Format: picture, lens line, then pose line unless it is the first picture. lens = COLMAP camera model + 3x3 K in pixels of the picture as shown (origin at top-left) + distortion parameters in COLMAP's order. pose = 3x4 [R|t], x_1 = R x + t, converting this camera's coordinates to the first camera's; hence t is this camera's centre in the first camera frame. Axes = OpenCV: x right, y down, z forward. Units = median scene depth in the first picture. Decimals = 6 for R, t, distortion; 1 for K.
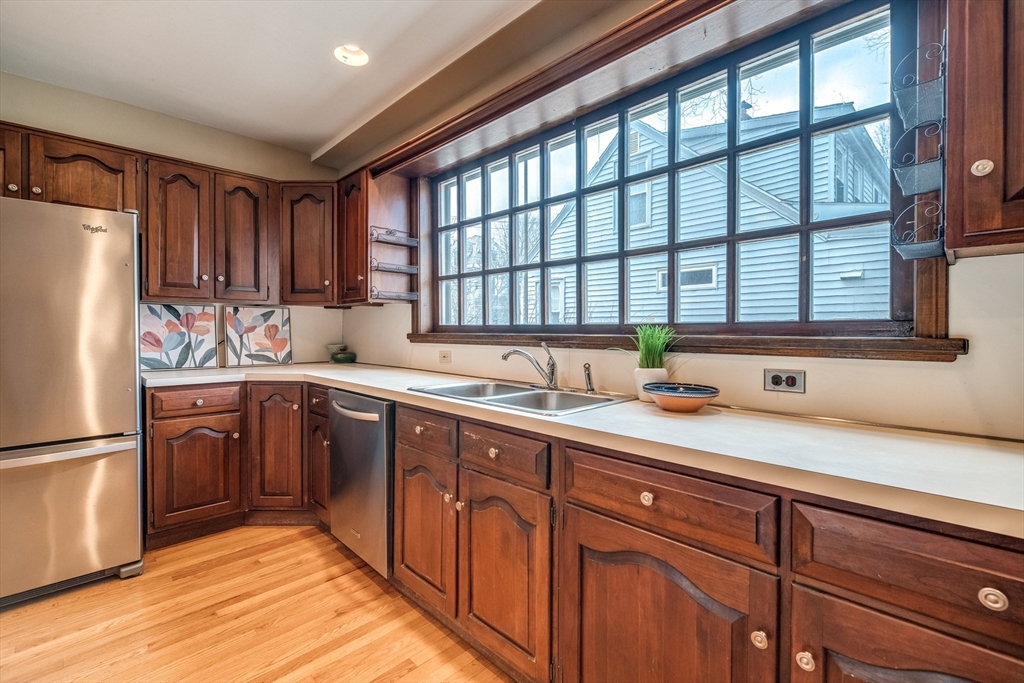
lens RADIAL K [[446.0, 0, 508.6], [0, 446.0, 334.7], [0, 0, 1]] dist [-0.002540, -0.000766]
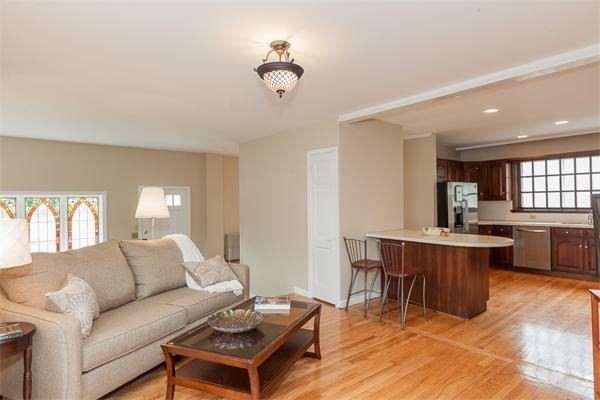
lens RADIAL K [[337.7, 0, 299.2], [0, 337.7, 201.6], [0, 0, 1]] dist [-0.006699, -0.001685]
pose [[0.996044, -0.015841, -0.087434, -2.066653], [0.015000, 0.999835, -0.010263, -0.081034], [0.087582, 0.008910, 0.996117, -2.055901]]
